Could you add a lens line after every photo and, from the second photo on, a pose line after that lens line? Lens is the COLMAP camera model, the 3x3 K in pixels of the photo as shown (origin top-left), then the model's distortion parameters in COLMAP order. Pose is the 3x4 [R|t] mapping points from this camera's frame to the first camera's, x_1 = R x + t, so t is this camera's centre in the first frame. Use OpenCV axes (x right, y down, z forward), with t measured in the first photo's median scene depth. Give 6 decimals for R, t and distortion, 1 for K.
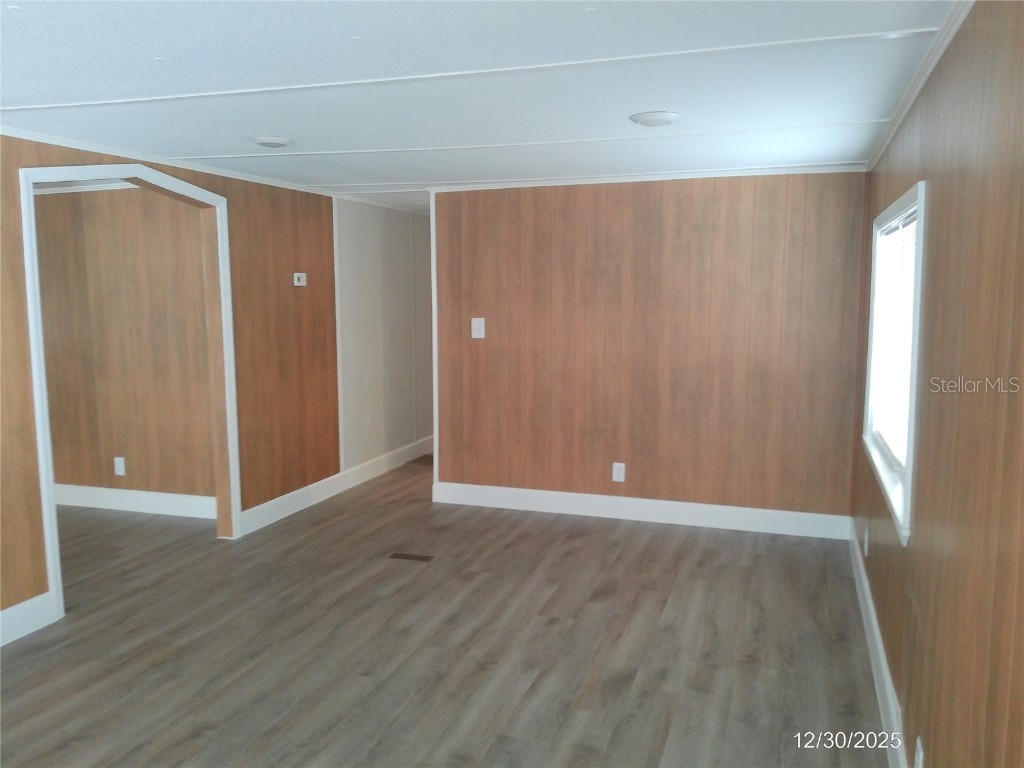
lens RADIAL K [[838.8, 0, 515.9], [0, 838.8, 391.0], [0, 0, 1]] dist [0.097694, -0.198573]
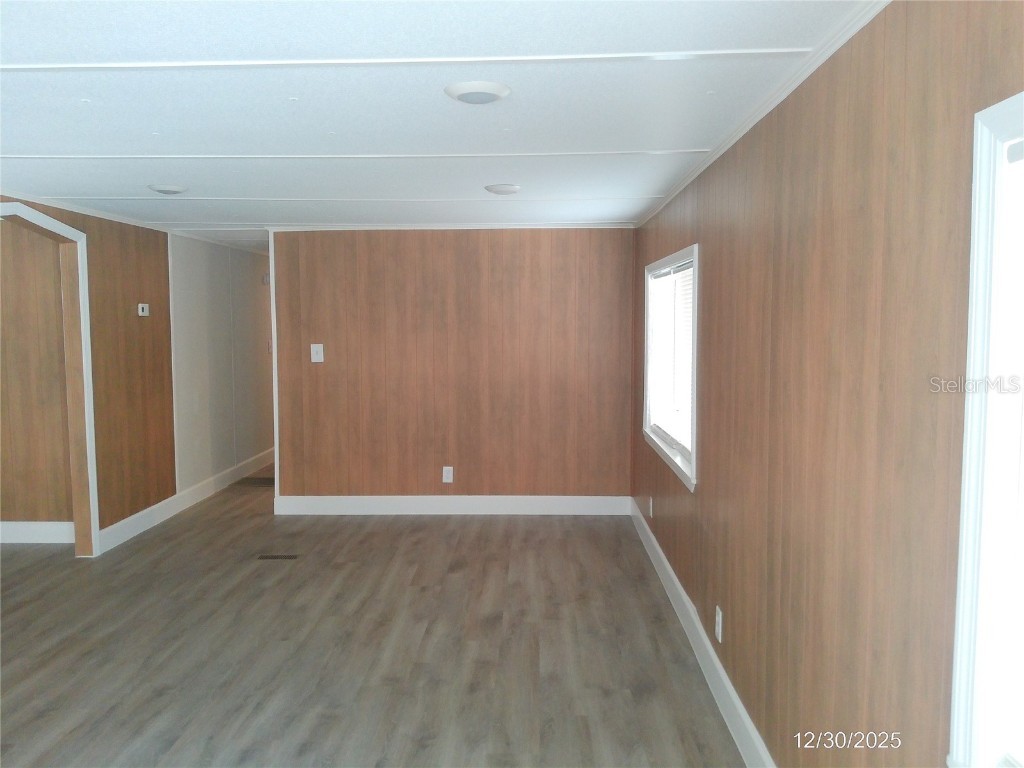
lens RADIAL K [[815.5, 0, 532.1], [0, 815.5, 393.6], [0, 0, 1]] dist [0.091441, -0.181361]
pose [[0.953797, -0.029300, 0.299021, -0.117083], [0.039097, 0.998875, -0.026834, 0.022022], [-0.297899, 0.037285, 0.953869, -0.141571]]
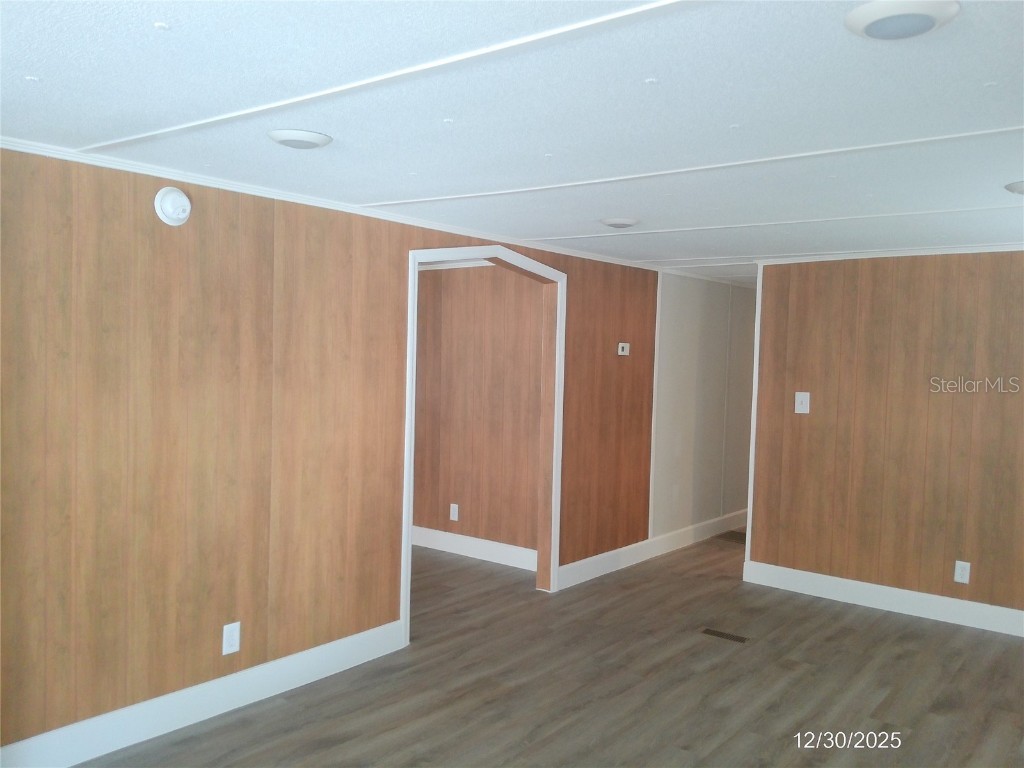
lens RADIAL K [[838.8, 0, 515.9], [0, 838.8, 391.0], [0, 0, 1]] dist [0.097694, -0.198573]
pose [[0.939591, 0.042118, -0.339699, -0.028716], [-0.069589, 0.995180, -0.069091, 0.001019], [0.335152, 0.088557, 0.937993, -0.019967]]
